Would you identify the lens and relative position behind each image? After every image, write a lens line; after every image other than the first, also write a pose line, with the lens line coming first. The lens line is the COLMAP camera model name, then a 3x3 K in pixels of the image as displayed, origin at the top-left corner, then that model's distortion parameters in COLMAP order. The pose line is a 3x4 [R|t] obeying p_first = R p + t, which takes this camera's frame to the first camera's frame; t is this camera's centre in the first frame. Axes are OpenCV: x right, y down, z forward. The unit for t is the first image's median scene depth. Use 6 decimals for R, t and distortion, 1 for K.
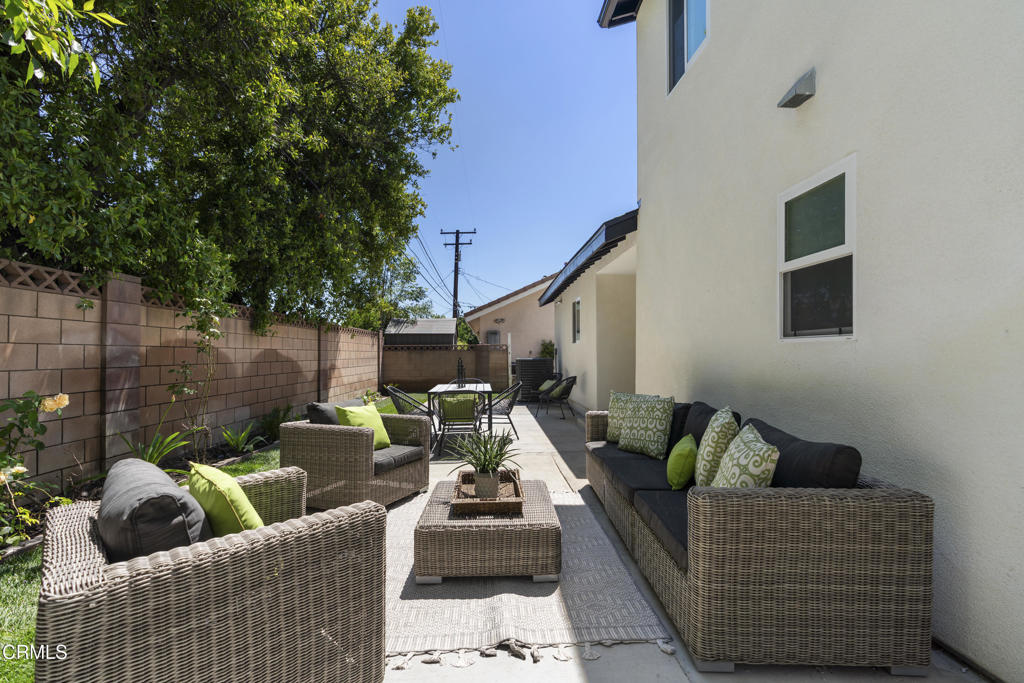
lens RADIAL K [[469.0, 0, 507.4], [0, 469.0, 343.6], [0, 0, 1]] dist [0.000177, -0.000478]
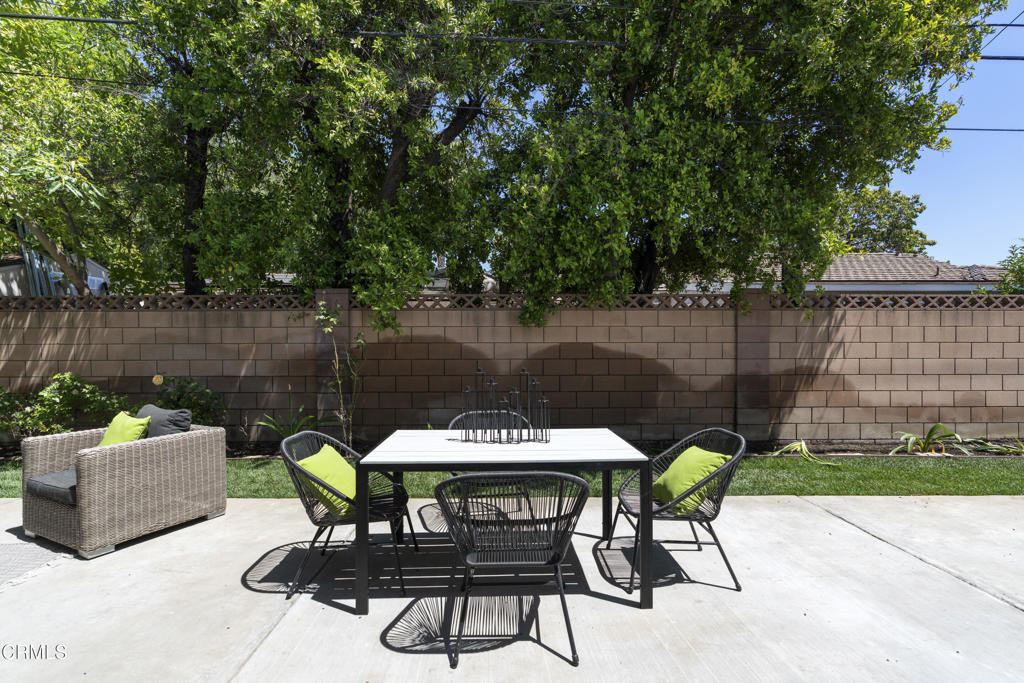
lens RADIAL K [[459.7, 0, 510.7], [0, 459.7, 347.5], [0, 0, 1]] dist [-0.002559, -0.000045]
pose [[-0.018966, 0.003443, -0.999814, 0.499899], [0.025161, 0.999679, 0.002965, 0.026896], [0.999503, -0.025100, -0.019046, 1.681668]]
